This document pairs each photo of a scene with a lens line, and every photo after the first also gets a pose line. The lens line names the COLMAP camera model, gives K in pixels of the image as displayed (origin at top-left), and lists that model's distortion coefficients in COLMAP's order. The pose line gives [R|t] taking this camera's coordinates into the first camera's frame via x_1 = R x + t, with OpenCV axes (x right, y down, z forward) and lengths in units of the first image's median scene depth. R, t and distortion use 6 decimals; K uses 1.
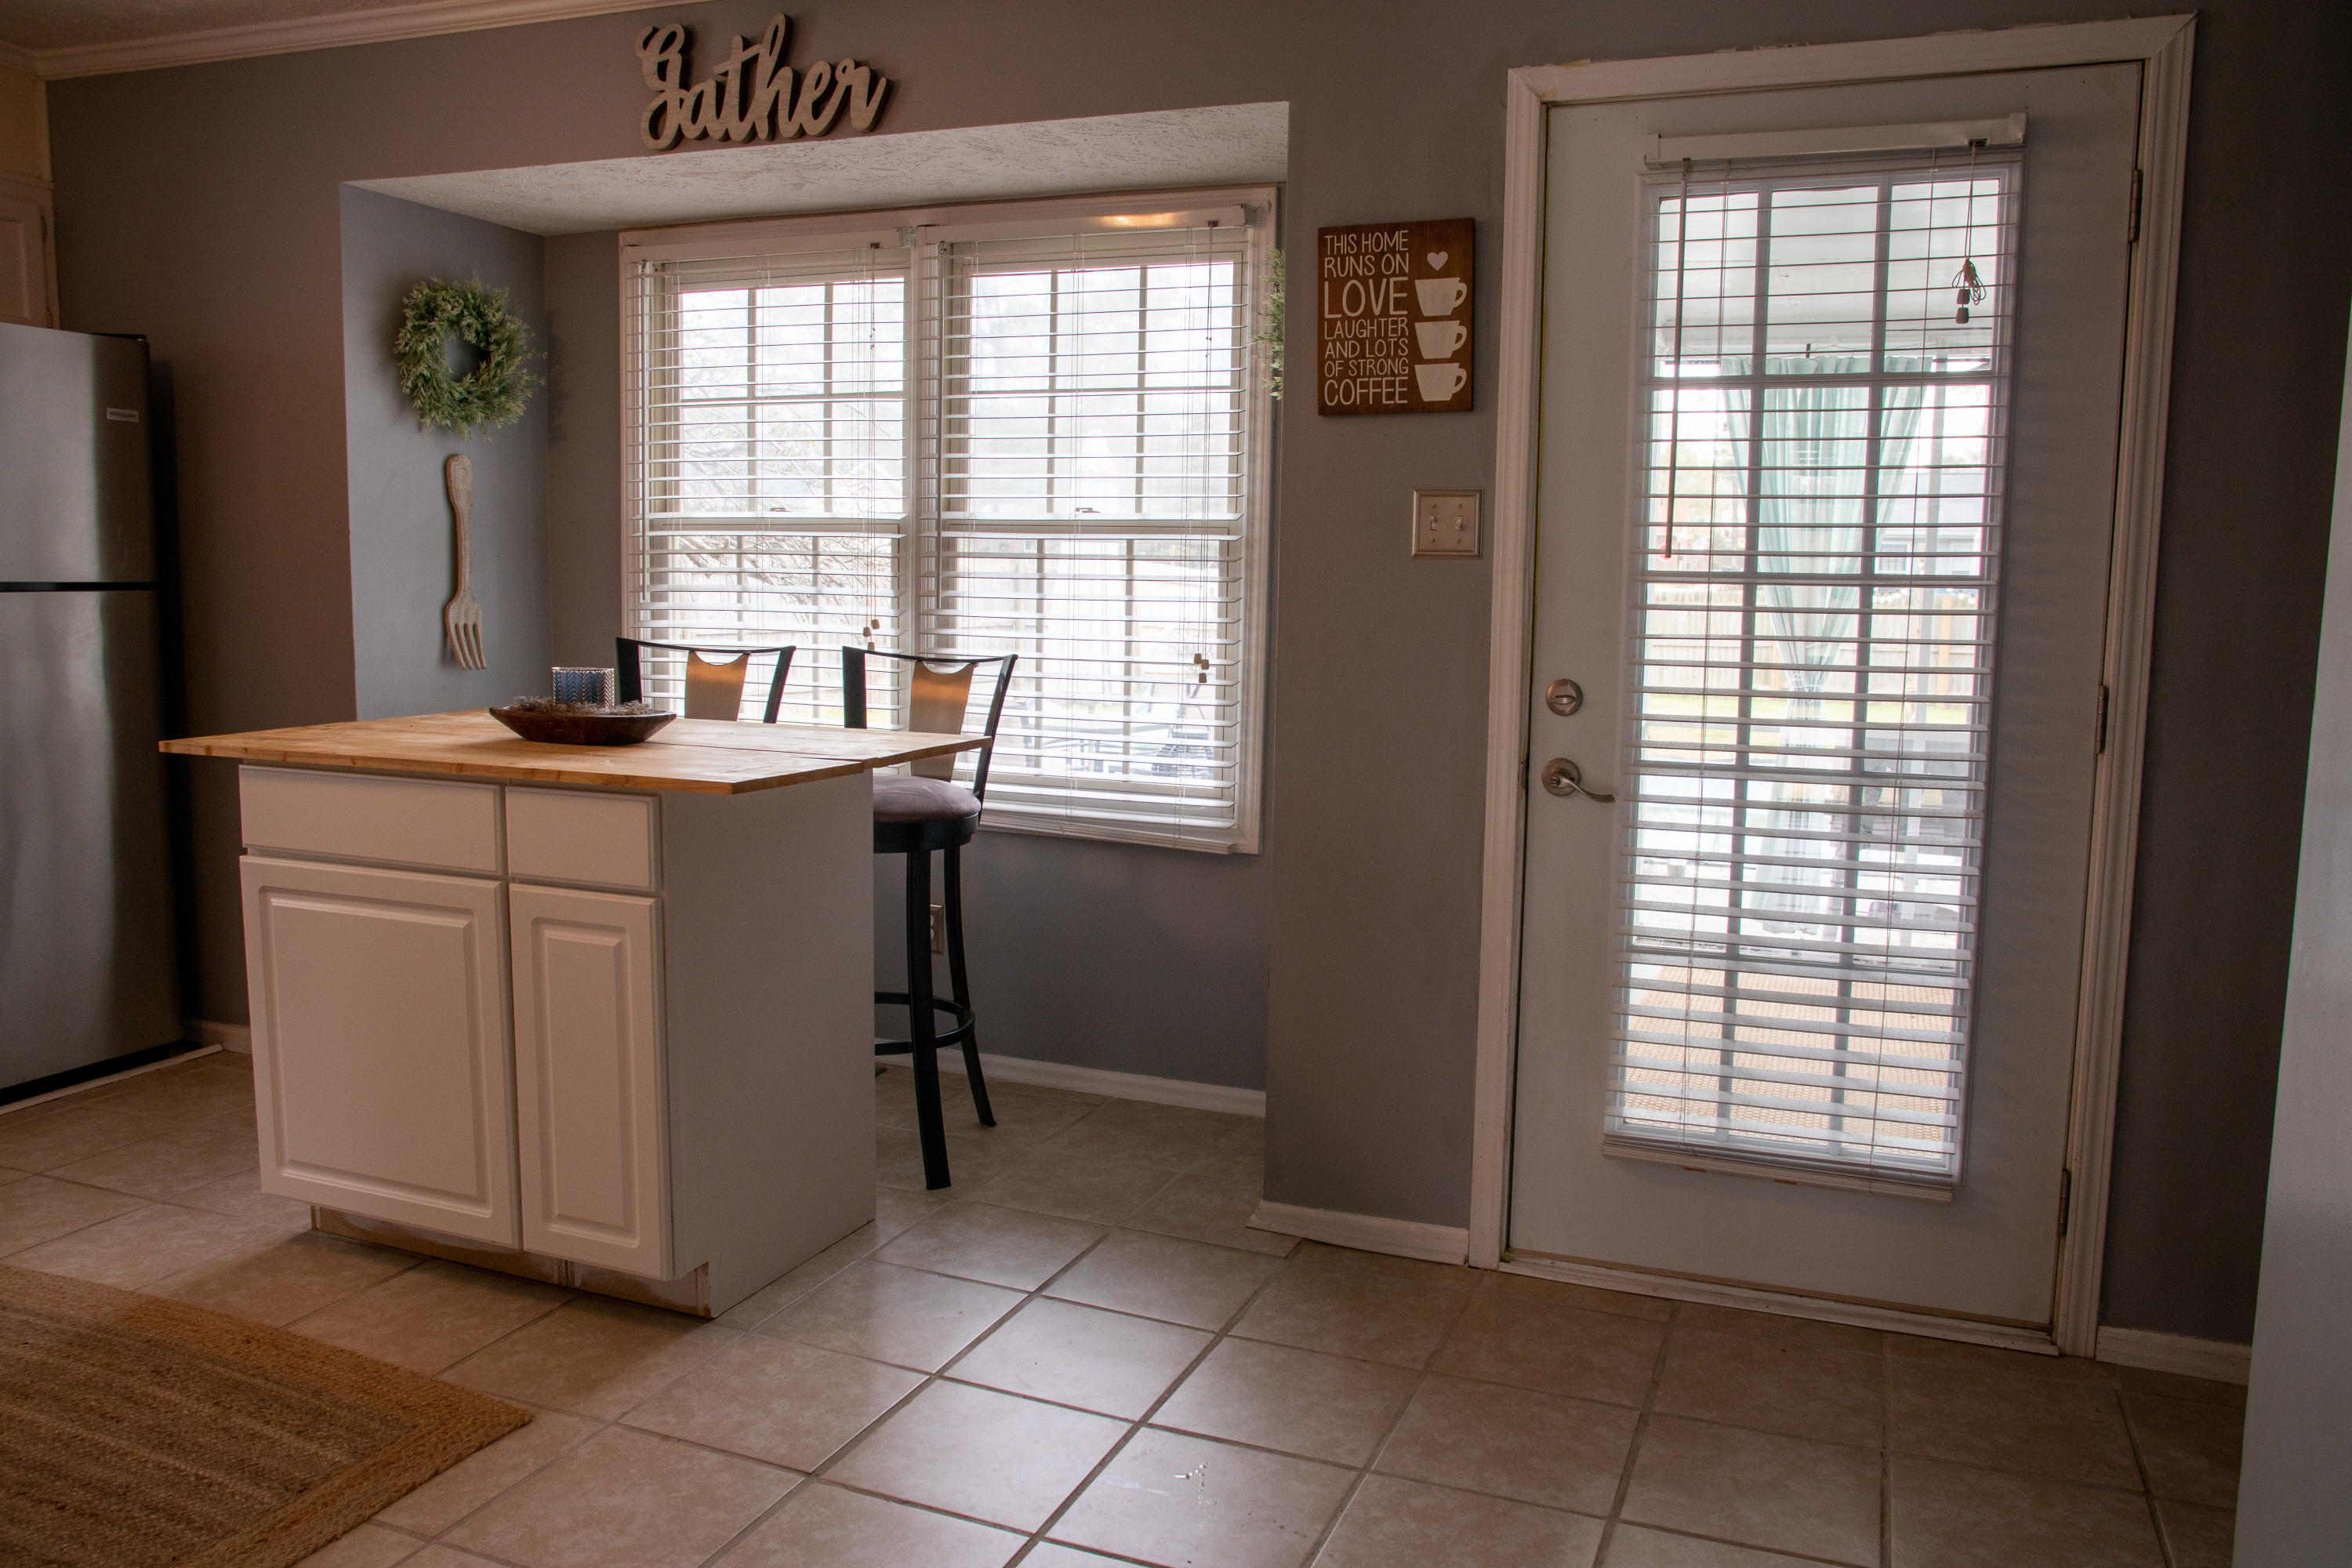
lens RADIAL K [[1791.4, 0, 1181.9], [0, 1791.4, 787.8], [0, 0, 1]] dist [-0.092773, 0.085165]
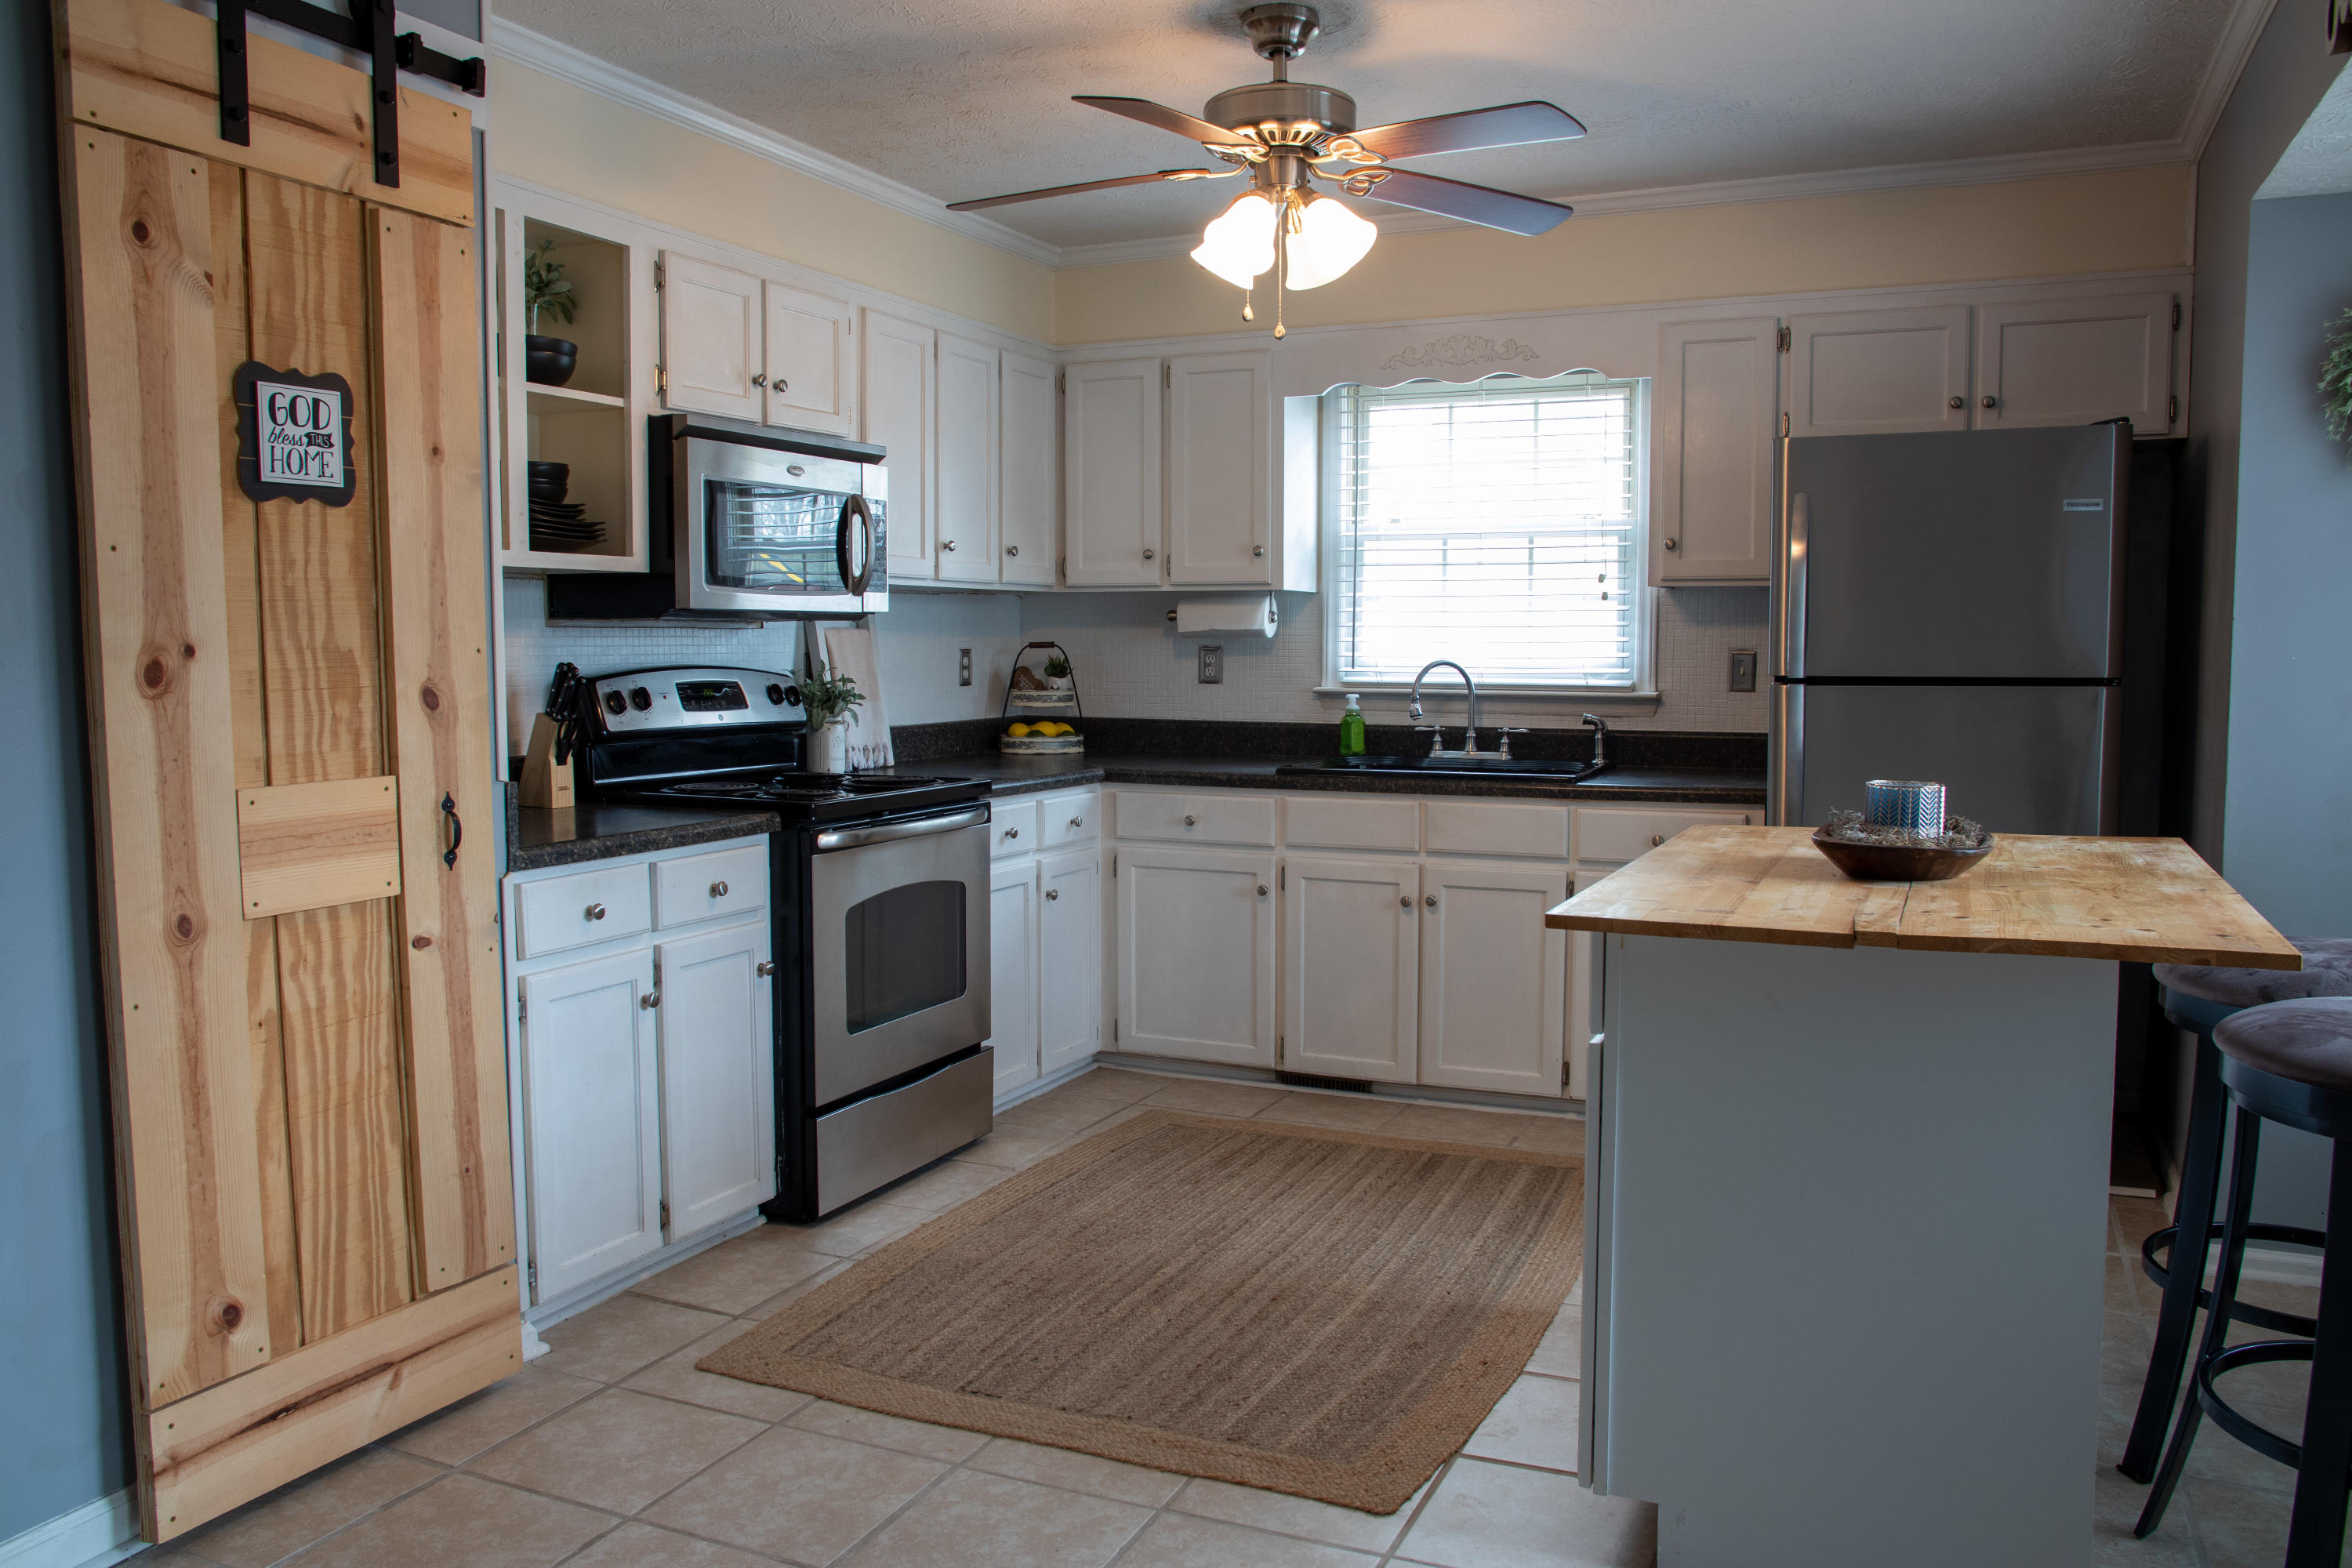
lens RADIAL K [[1791.4, 0, 1168.0], [0, 1791.4, 774.1], [0, 0, 1]] dist [-0.092773, 0.085165]
pose [[-0.051791, 0.054233, -0.997184, 0.445256], [-0.119246, 0.991045, 0.060093, -0.073343], [0.991513, 0.122022, -0.044860, 0.640879]]
